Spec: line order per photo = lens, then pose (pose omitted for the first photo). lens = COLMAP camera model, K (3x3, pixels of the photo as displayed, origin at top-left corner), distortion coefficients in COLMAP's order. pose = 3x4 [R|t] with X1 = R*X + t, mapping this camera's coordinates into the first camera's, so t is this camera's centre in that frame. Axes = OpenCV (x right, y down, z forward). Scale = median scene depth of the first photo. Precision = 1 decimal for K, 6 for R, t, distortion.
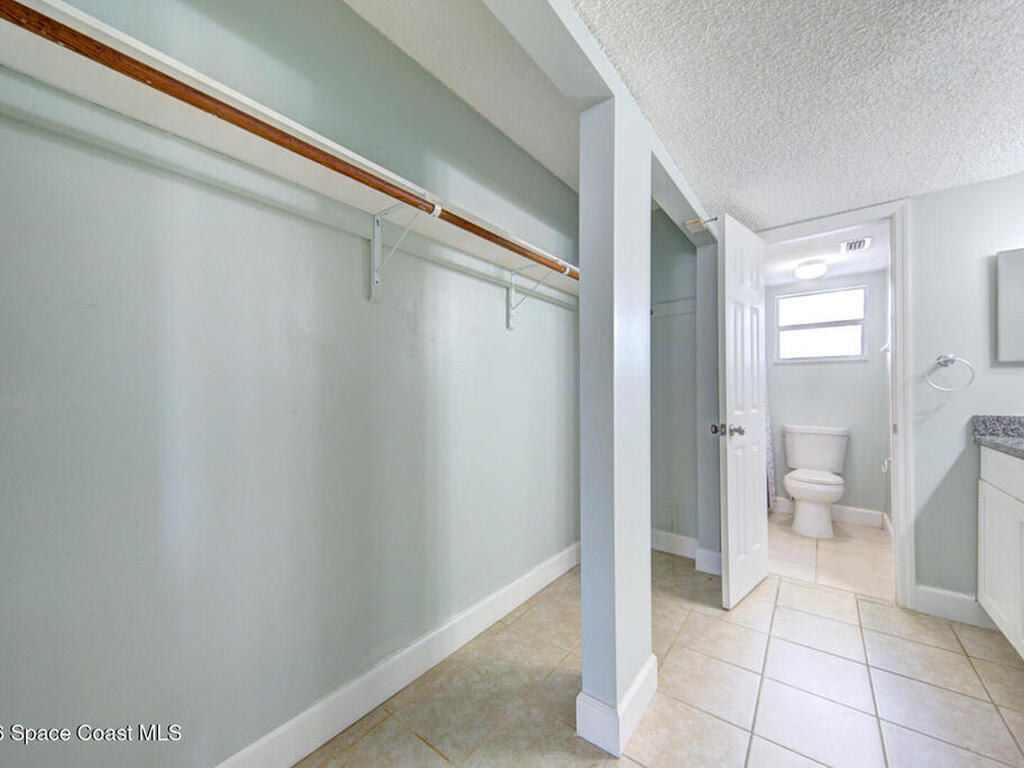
lens RADIAL K [[398.7, 0, 510.6], [0, 398.7, 395.3], [0, 0, 1]] dist [0.032845, -0.007774]
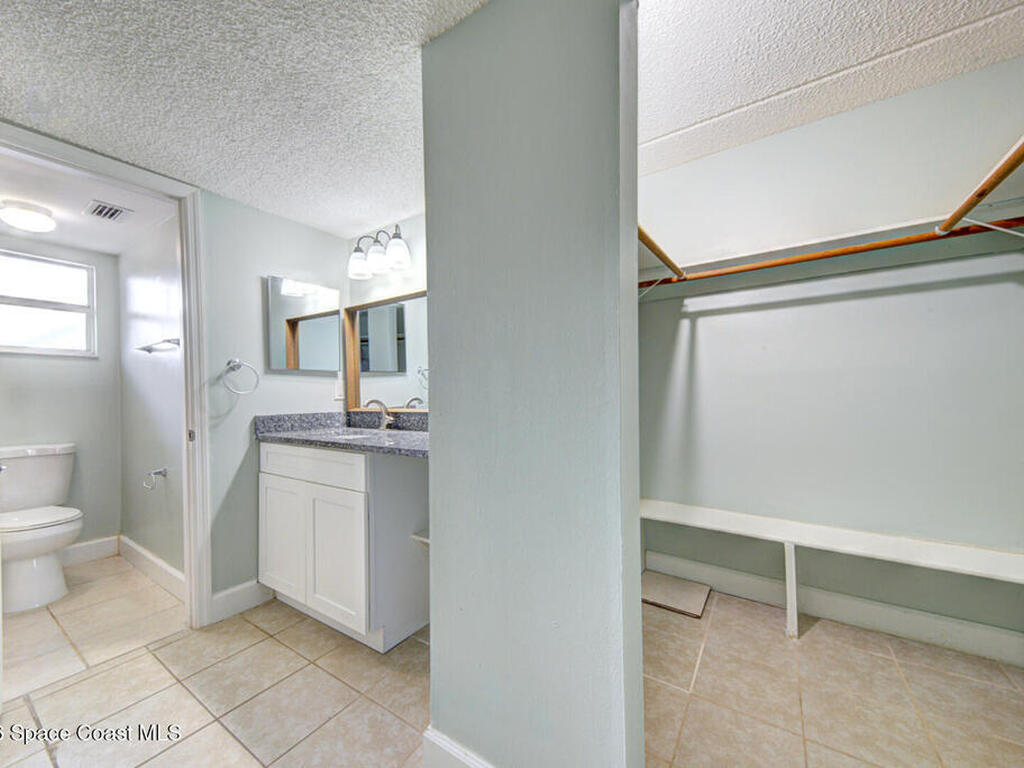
lens RADIAL K [[398.7, 0, 510.6], [0, 398.7, 395.3], [0, 0, 1]] dist [0.032845, -0.007774]
pose [[-0.059348, -0.003038, 0.998233, -0.002409], [0.015048, 0.999879, 0.003937, -0.001105], [-0.998124, 0.015255, -0.059295, 0.351641]]
